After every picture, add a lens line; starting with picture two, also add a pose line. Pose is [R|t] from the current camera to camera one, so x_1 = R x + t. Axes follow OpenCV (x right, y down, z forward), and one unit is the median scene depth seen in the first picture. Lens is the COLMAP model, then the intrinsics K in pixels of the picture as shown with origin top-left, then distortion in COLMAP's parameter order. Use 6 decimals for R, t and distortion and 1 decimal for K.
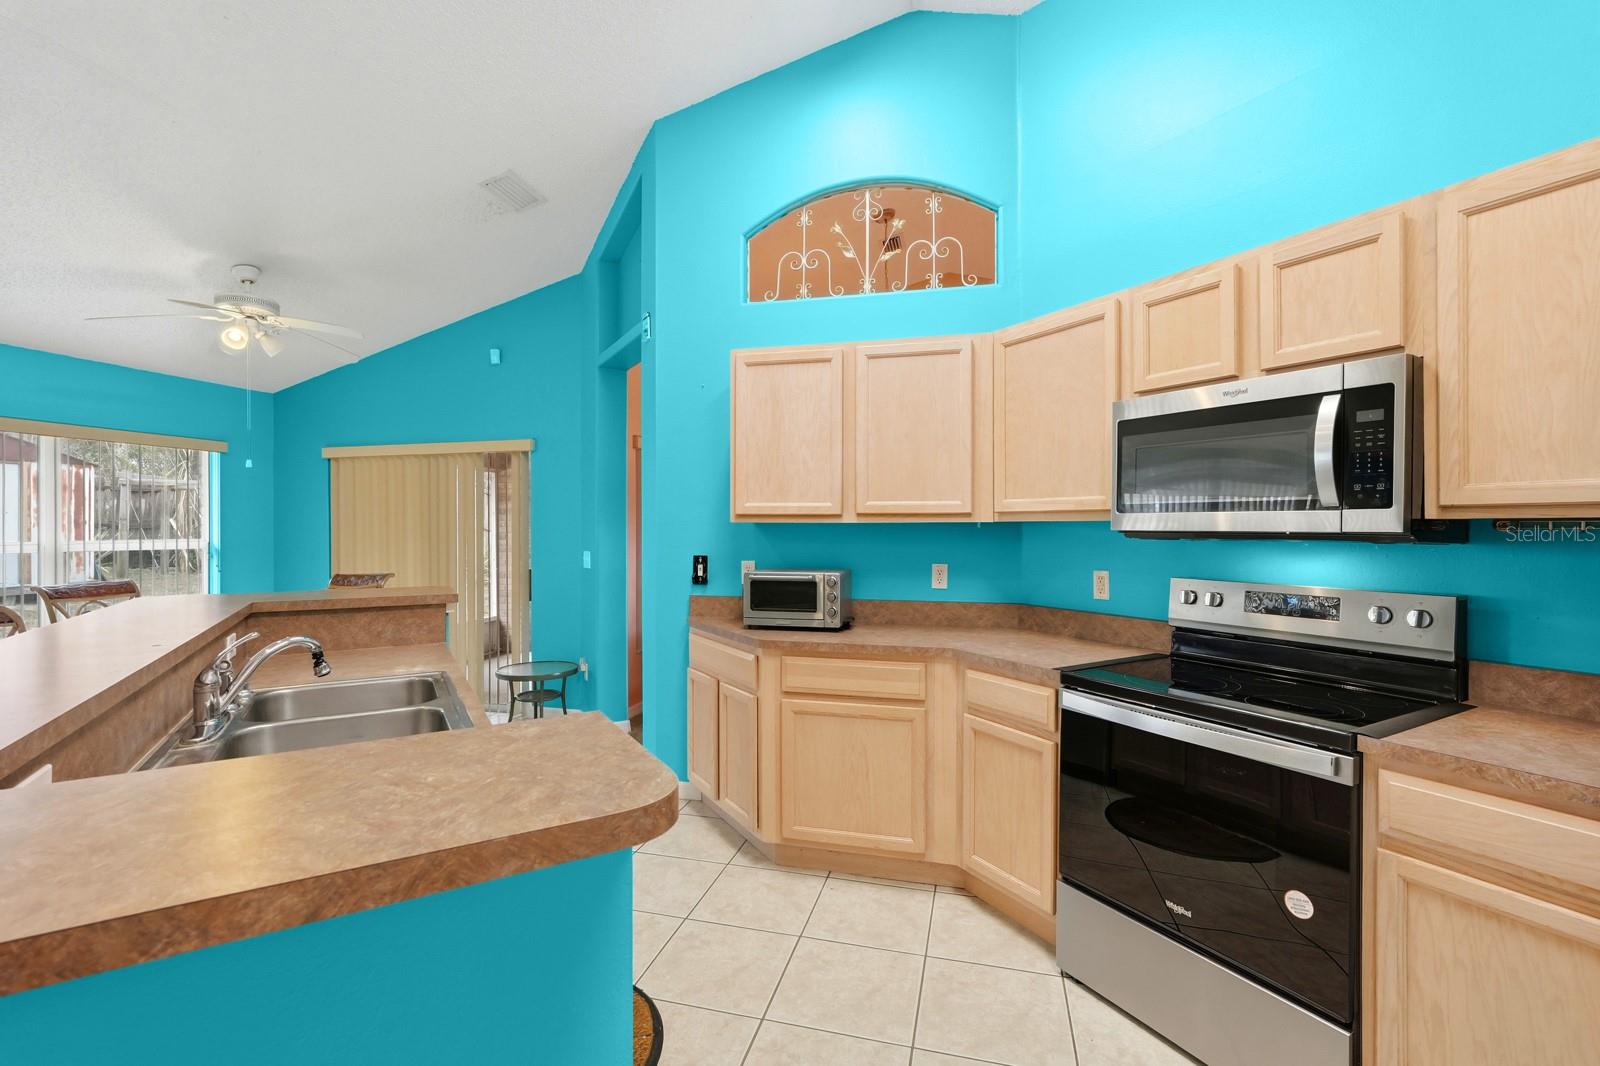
lens RADIAL K [[712.0, 0, 800.7], [0, 712.0, 531.5], [0, 0, 1]] dist [-0.015282, 0.008487]
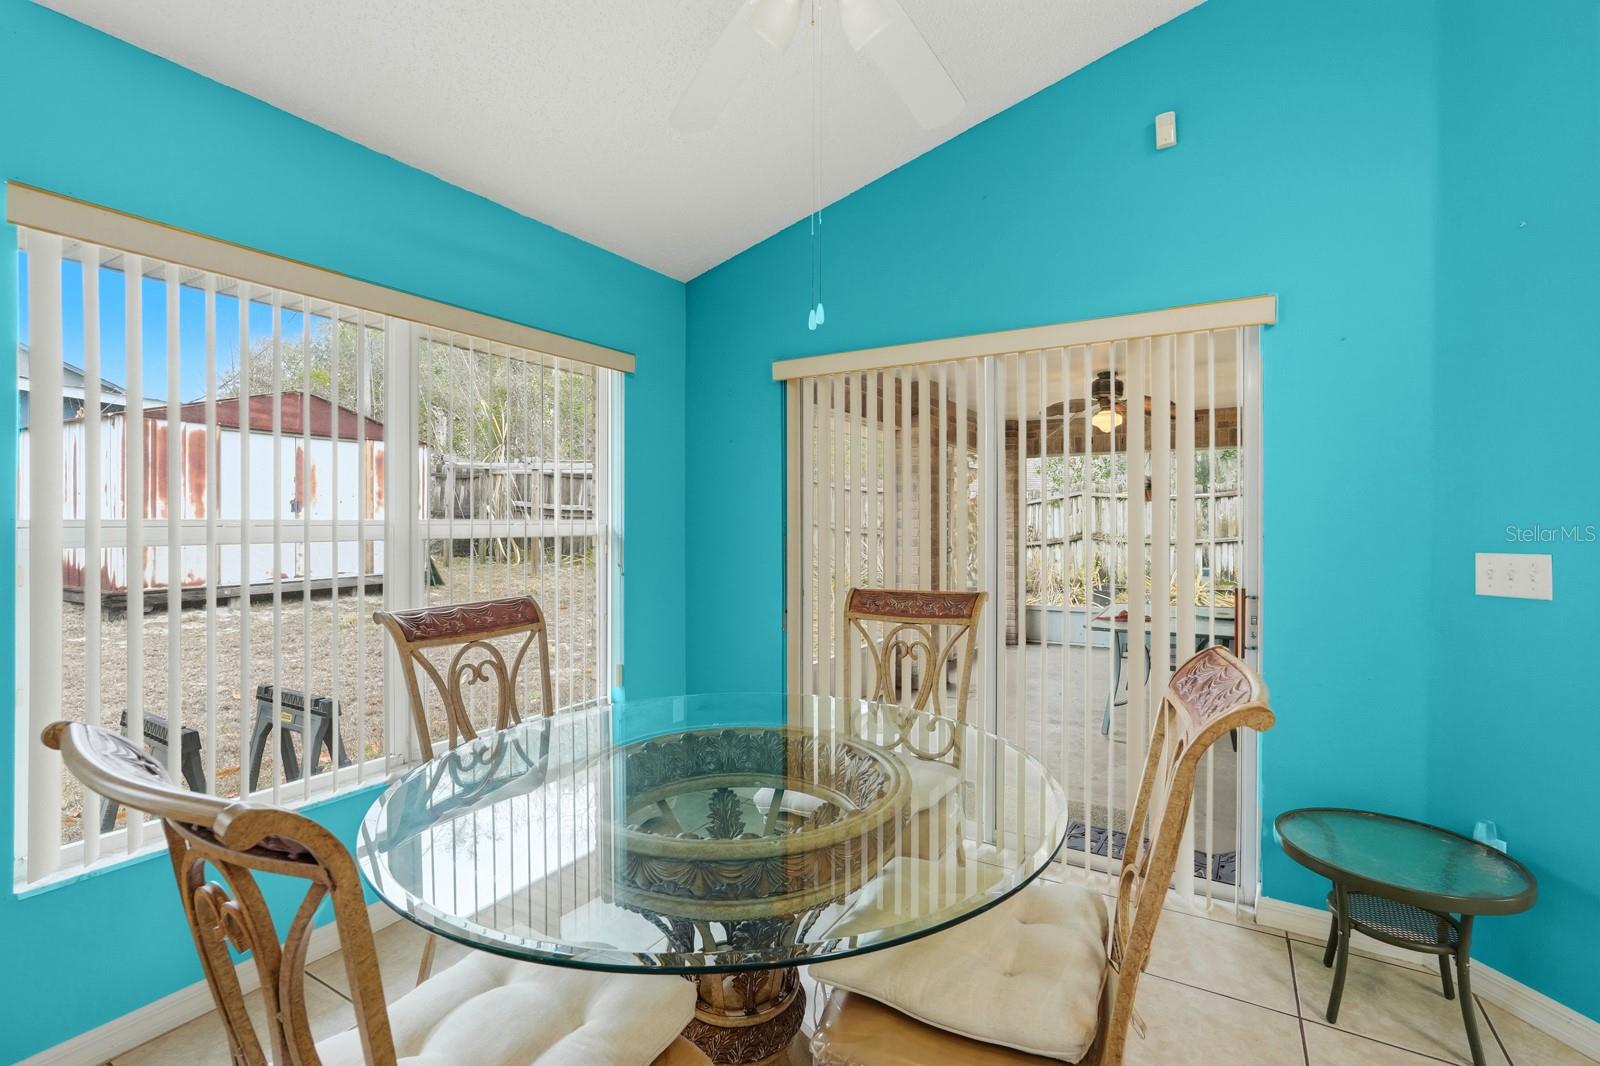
lens RADIAL K [[705.7, 0, 794.6], [0, 705.7, 526.3], [0, 0, 1]] dist [-0.000954, 0.000018]
pose [[0.958205, 0.004192, -0.286053, -0.813039], [-0.003155, 0.999987, 0.004087, 0.020554], [0.286066, -0.003013, 0.958205, 0.746983]]
